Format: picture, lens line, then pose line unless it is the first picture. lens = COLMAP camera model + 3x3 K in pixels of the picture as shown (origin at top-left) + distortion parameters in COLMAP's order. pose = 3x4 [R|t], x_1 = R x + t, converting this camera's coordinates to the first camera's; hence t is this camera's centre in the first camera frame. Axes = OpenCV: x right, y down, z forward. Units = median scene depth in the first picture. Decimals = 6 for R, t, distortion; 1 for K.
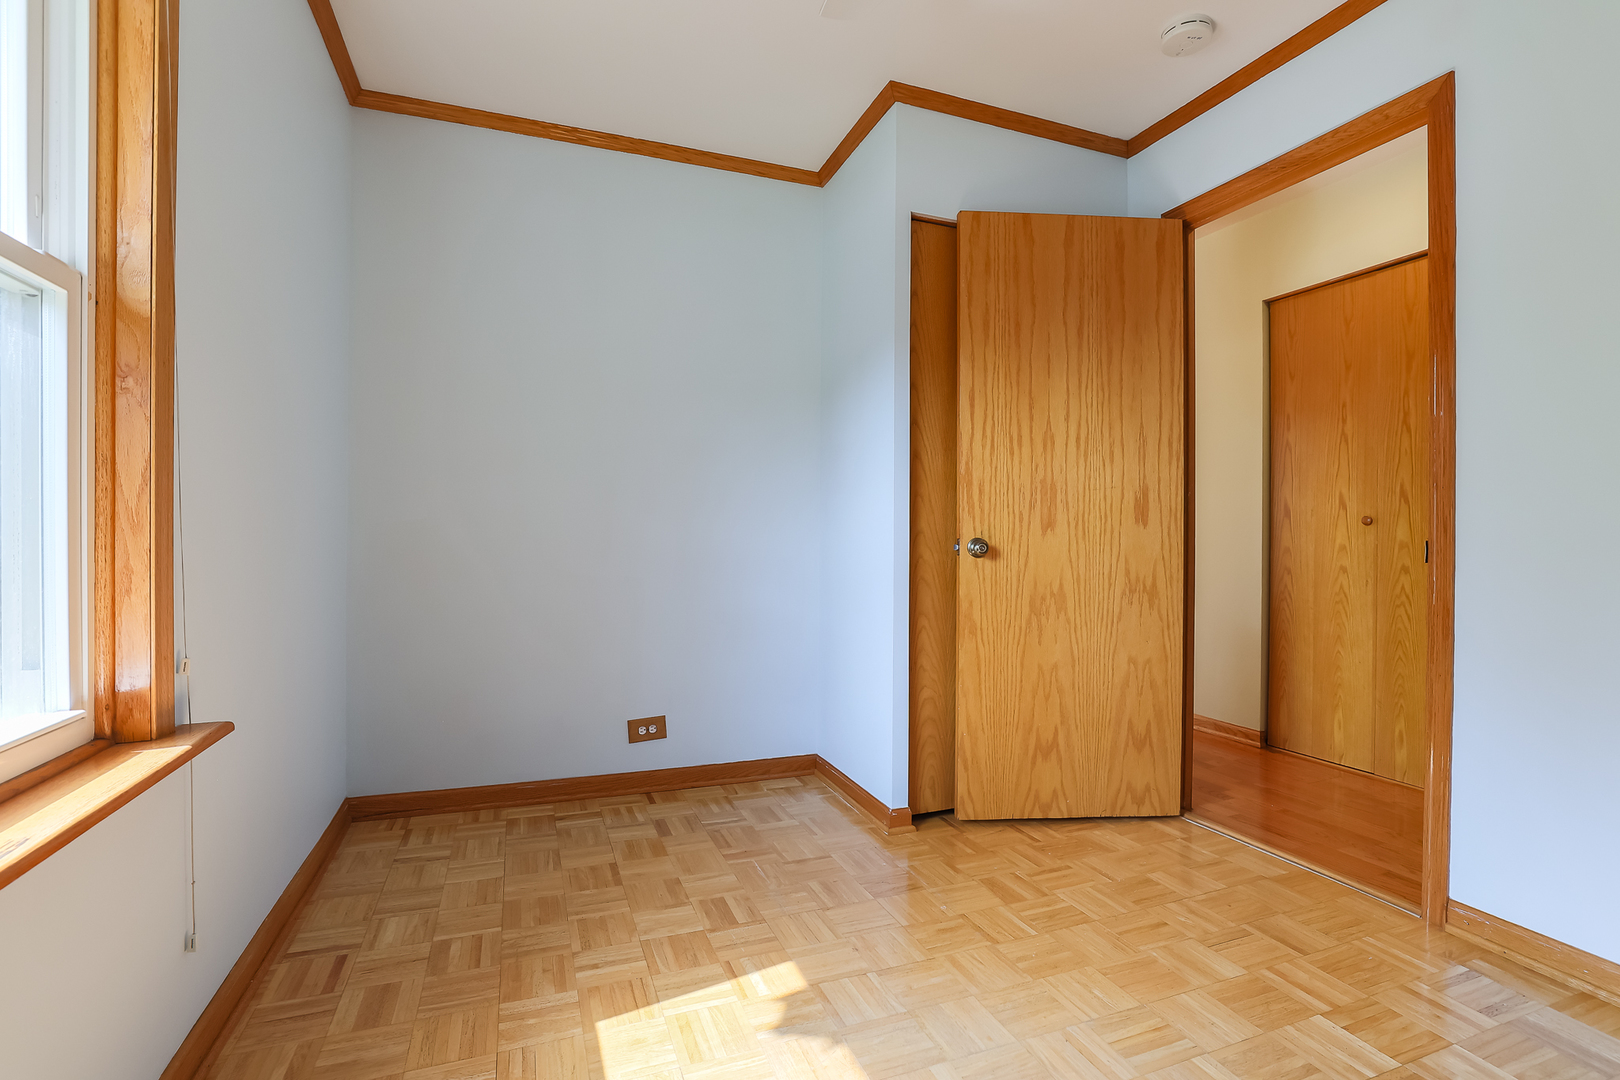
lens RADIAL K [[756.0, 0, 811.8], [0, 756.0, 539.3], [0, 0, 1]] dist [-0.046550, 0.017043]
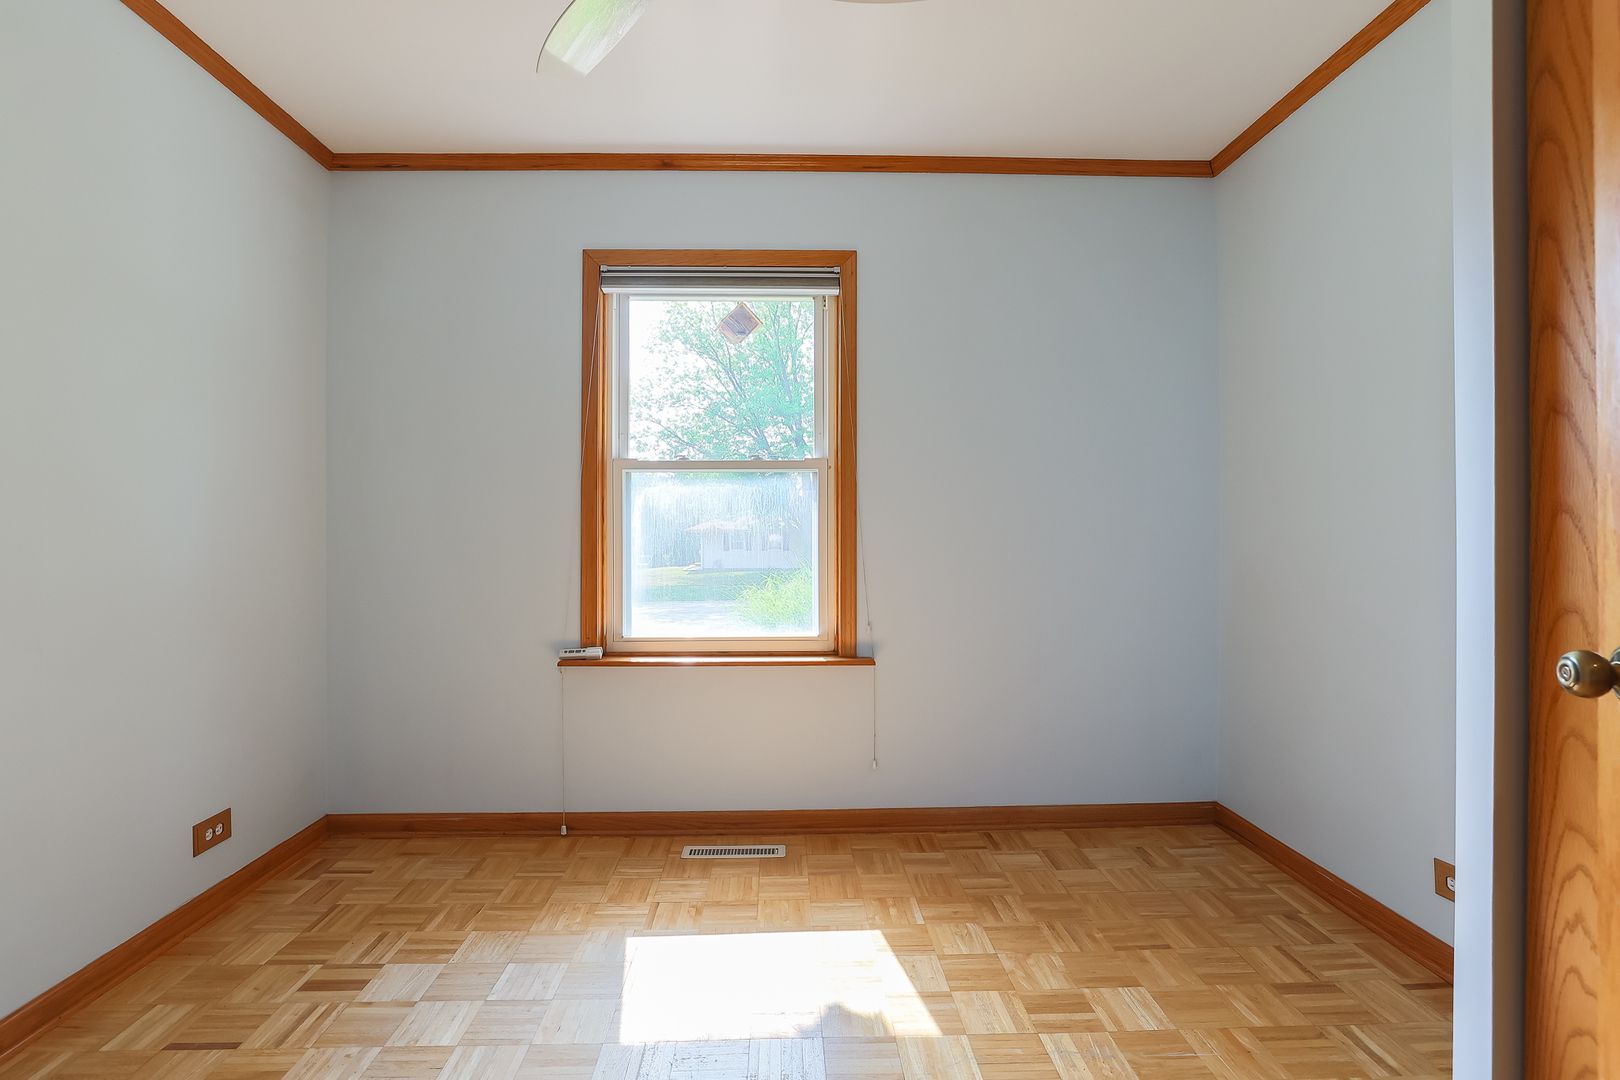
lens RADIAL K [[756.0, 0, 804.7], [0, 756.0, 539.8], [0, 0, 1]] dist [-0.046550, 0.017043]
pose [[-0.321037, 0.003308, -0.947061, 0.797044], [-0.012685, 0.999889, 0.007792, -0.055755], [0.946982, 0.014515, -0.320959, 0.984747]]
